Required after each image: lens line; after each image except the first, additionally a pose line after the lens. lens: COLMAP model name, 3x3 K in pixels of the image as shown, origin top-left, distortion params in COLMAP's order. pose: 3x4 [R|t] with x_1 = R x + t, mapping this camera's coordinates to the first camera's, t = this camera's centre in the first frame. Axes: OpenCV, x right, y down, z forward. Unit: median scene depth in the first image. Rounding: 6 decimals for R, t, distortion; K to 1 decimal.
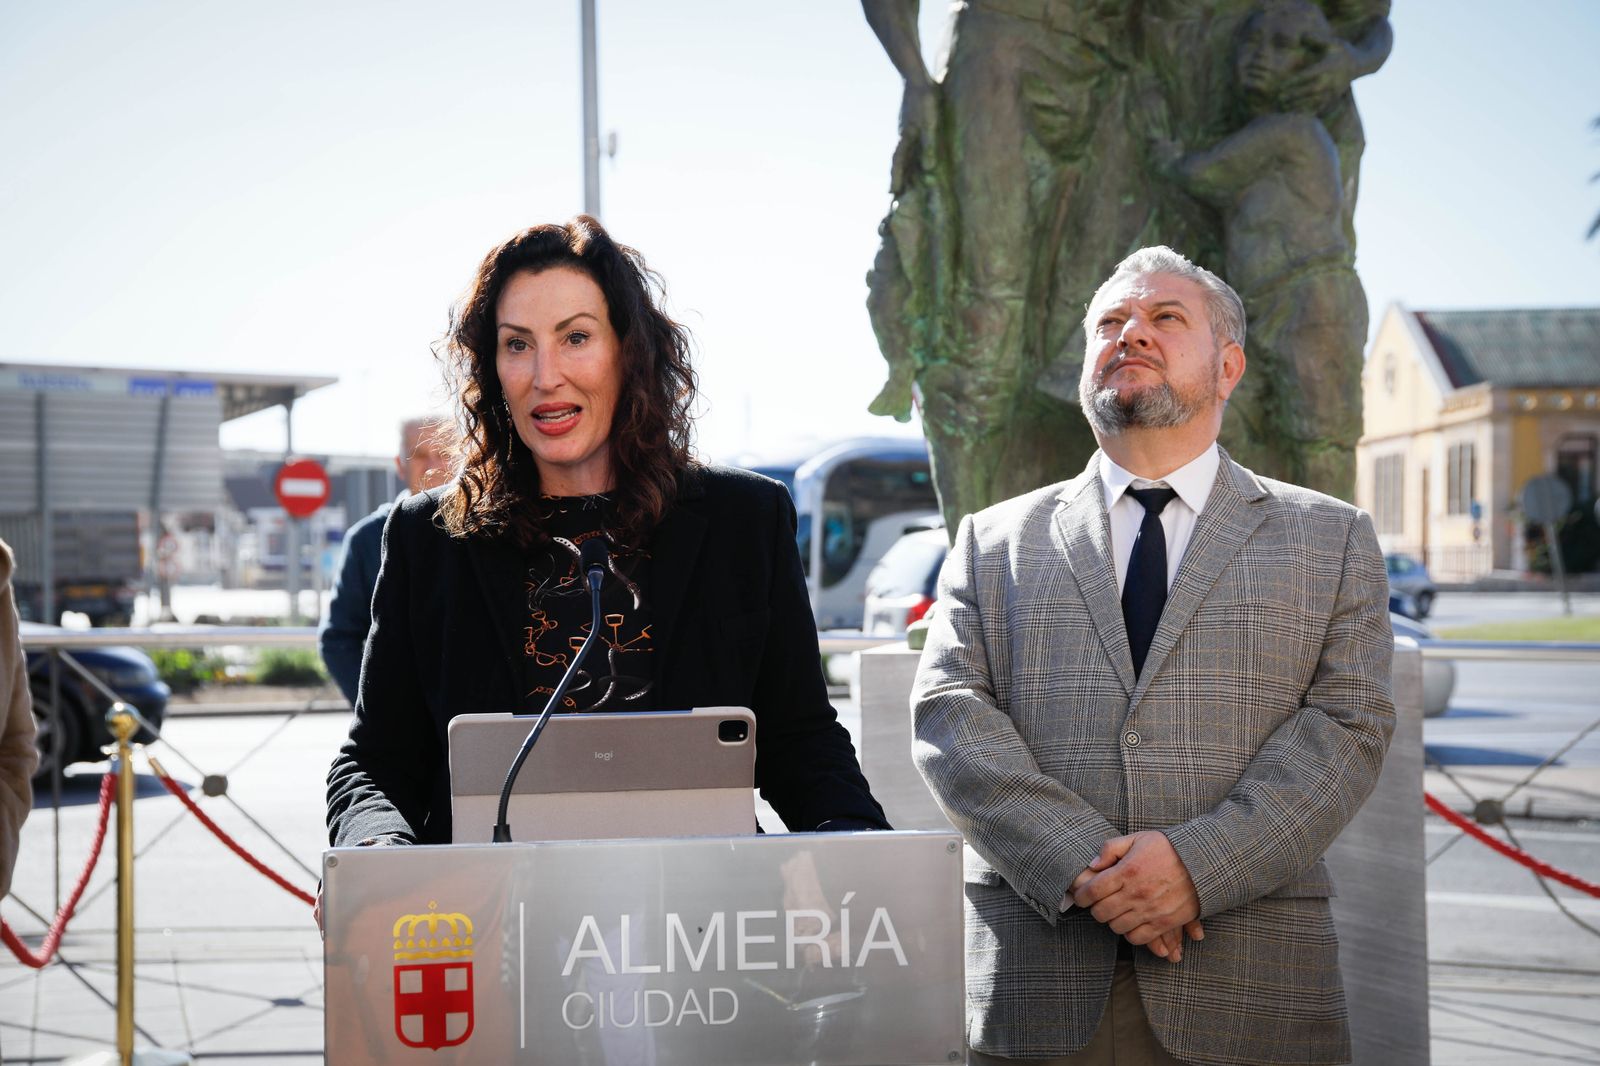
lens RADIAL K [[2990.3, 0, 774.2], [0, 2990.3, 609.7], [0, 0, 1]] dist [0.327929, 0.086084]
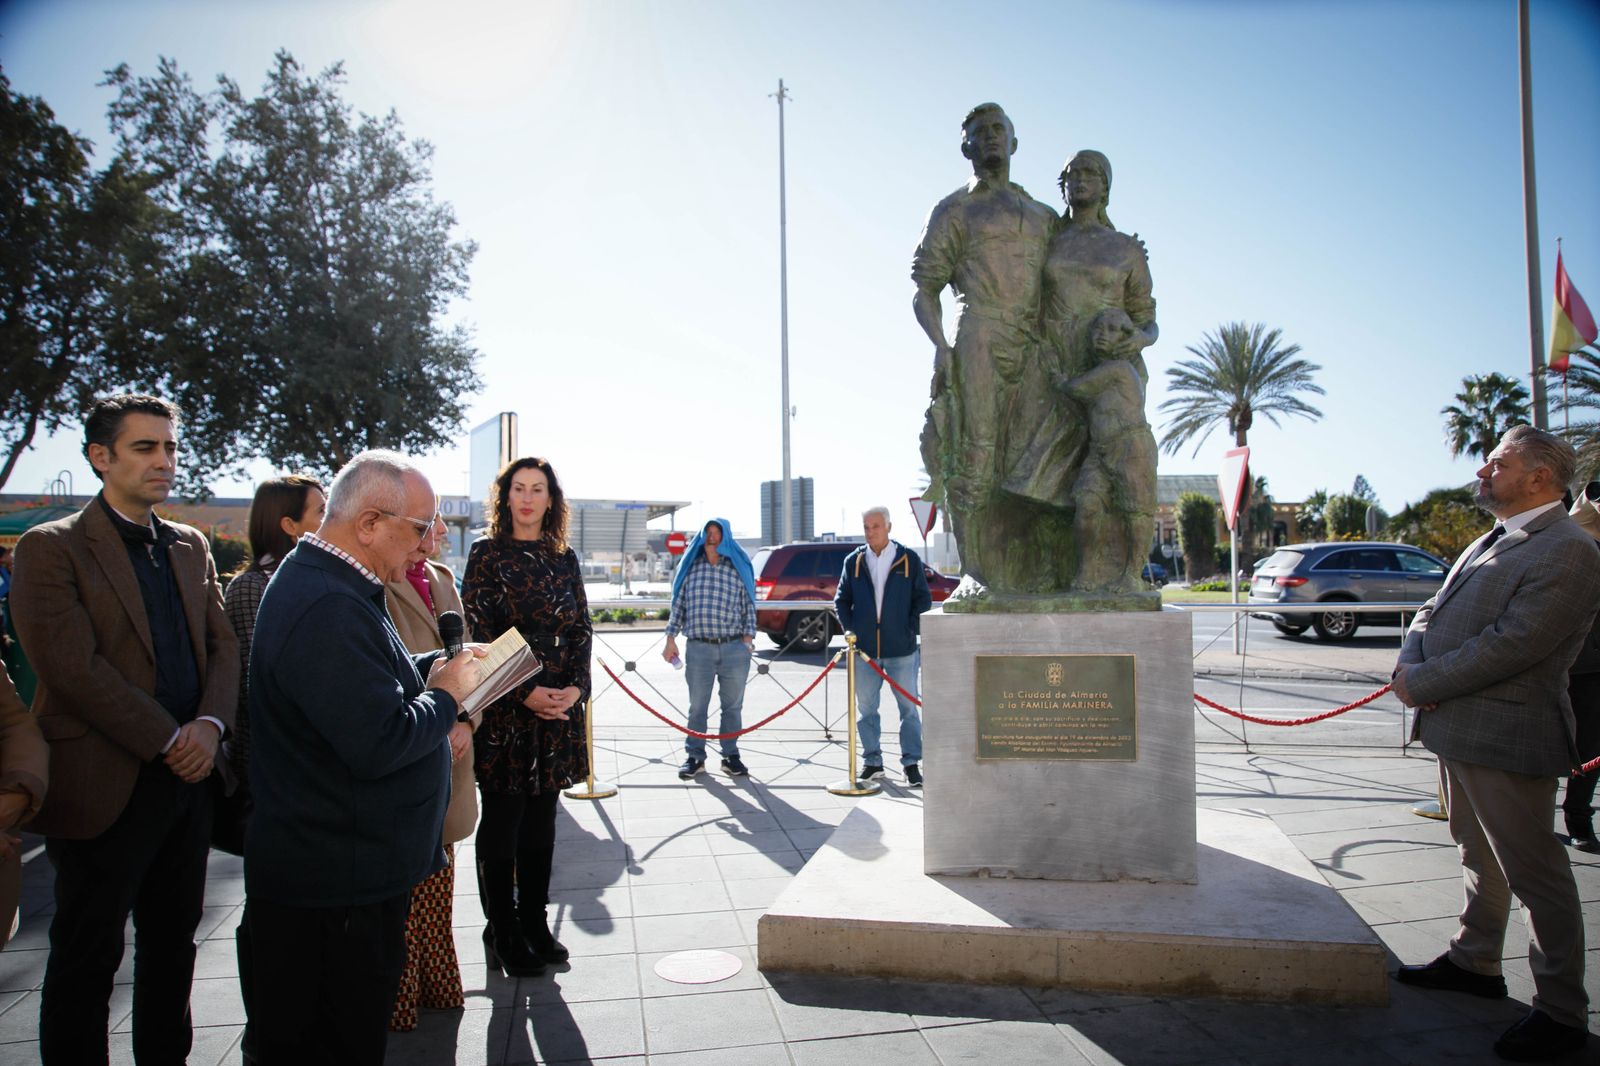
lens RADIAL K [[1097.2, 0, 797.4], [0, 1097.2, 536.6], [0, 0, 1]] dist [-0.127727, 0.082946]
pose [[0.998913, -0.004640, -0.046375, -0.020415], [0.002272, 0.998698, -0.050969, -0.000939], [0.046552, 0.050809, 0.997623, 0.230168]]
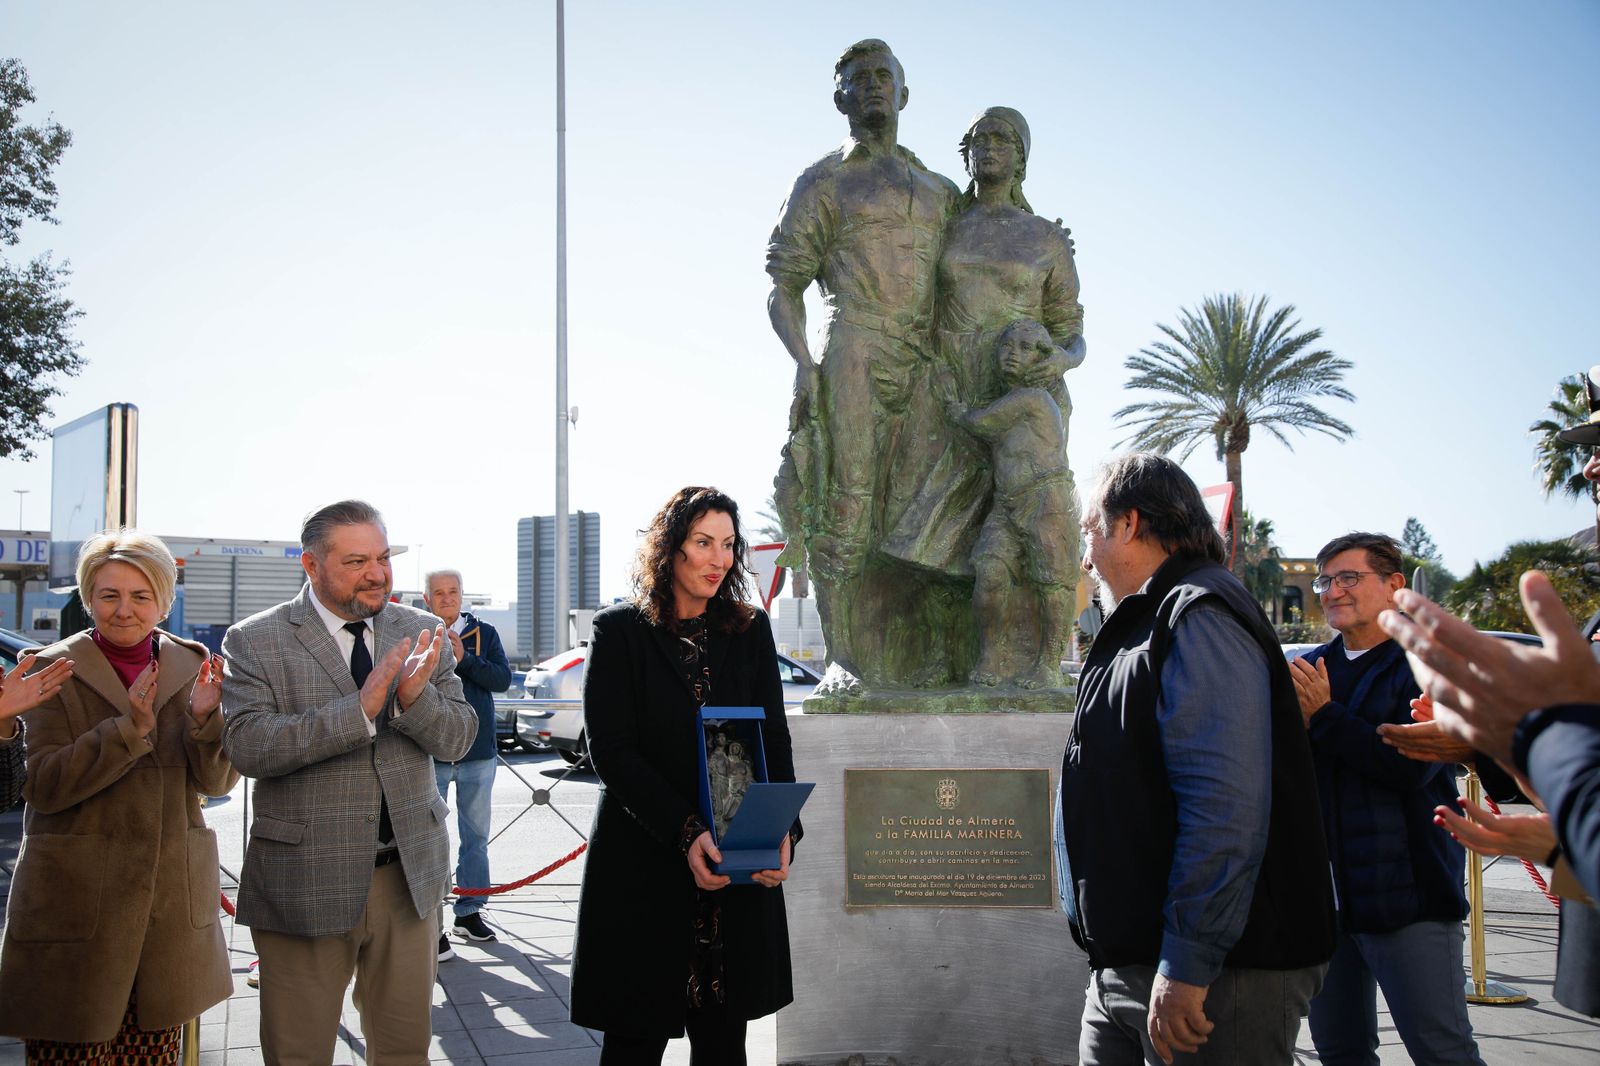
lens RADIAL K [[1676.6, 0, 789.0], [0, 1676.6, 538.8], [0, 0, 1]] dist [0.003515, 0.230888]
pose [[0.996499, 0.007758, 0.083240, -0.036586], [-0.000356, 0.996070, -0.088570, -0.000084], [-0.083600, 0.088231, 0.992586, 0.108946]]
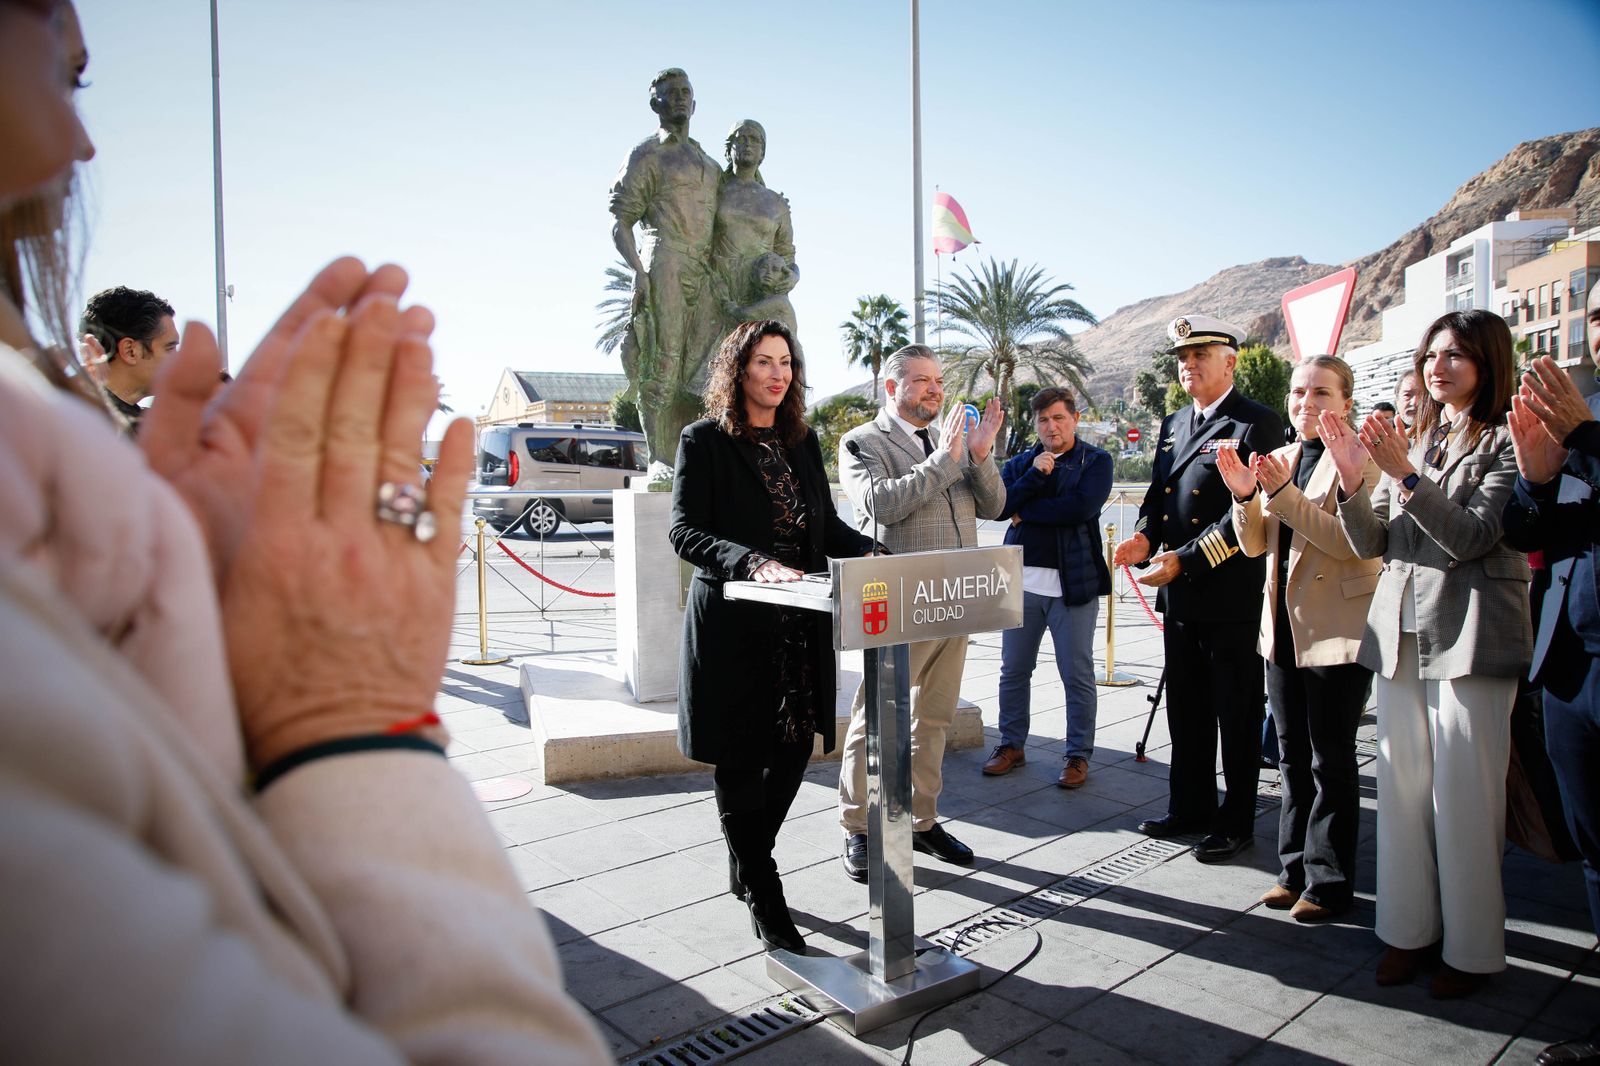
lens RADIAL K [[1119.2, 0, 803.0], [0, 1119.2, 537.1], [0, 0, 1]] dist [-0.142001, 0.107466]
pose [[0.885062, -0.030865, 0.464449, -0.276622], [0.010559, 0.998874, 0.046258, 0.009058], [-0.465353, -0.036037, 0.884391, 0.091966]]
